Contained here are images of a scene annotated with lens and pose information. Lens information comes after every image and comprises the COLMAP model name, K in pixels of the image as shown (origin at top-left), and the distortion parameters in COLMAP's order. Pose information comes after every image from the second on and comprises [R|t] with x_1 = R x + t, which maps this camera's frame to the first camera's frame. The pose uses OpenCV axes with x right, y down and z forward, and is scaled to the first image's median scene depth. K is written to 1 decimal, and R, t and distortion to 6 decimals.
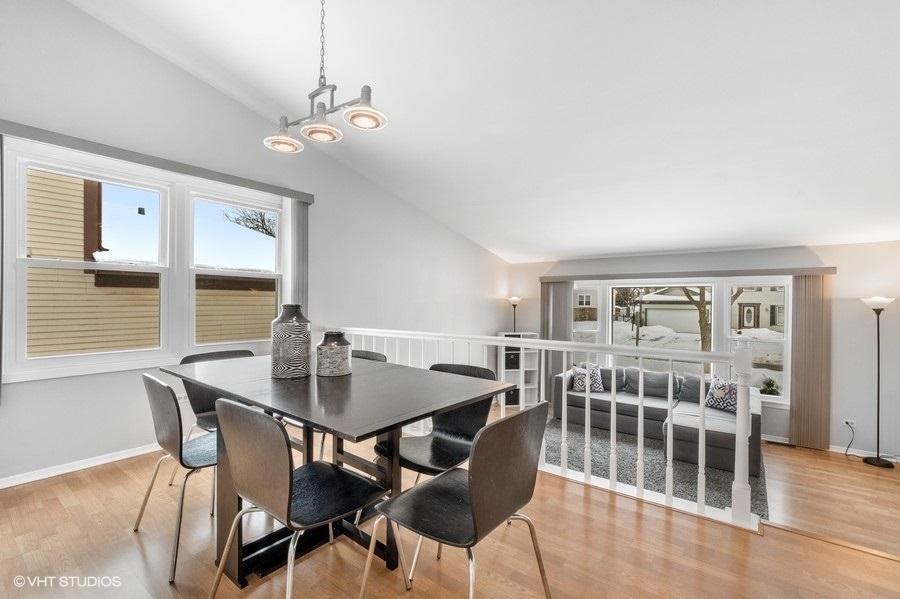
lens RADIAL K [[402.6, 0, 450.1], [0, 402.6, 301.9], [0, 0, 1]] dist [0.000092, -0.000082]
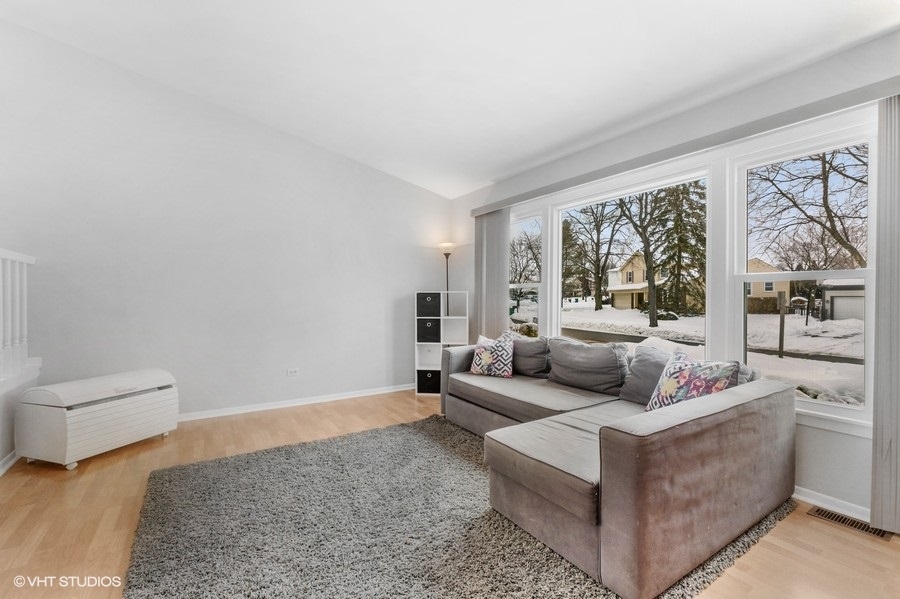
lens RADIAL K [[402.6, 0, 450.1], [0, 402.6, 298.8], [0, 0, 1]] dist [0.000092, -0.000082]
pose [[0.944292, -0.007952, -0.329013, 0.413358], [0.009216, 0.999955, 0.002282, 0.088412], [0.328980, -0.005187, 0.944323, 0.345869]]
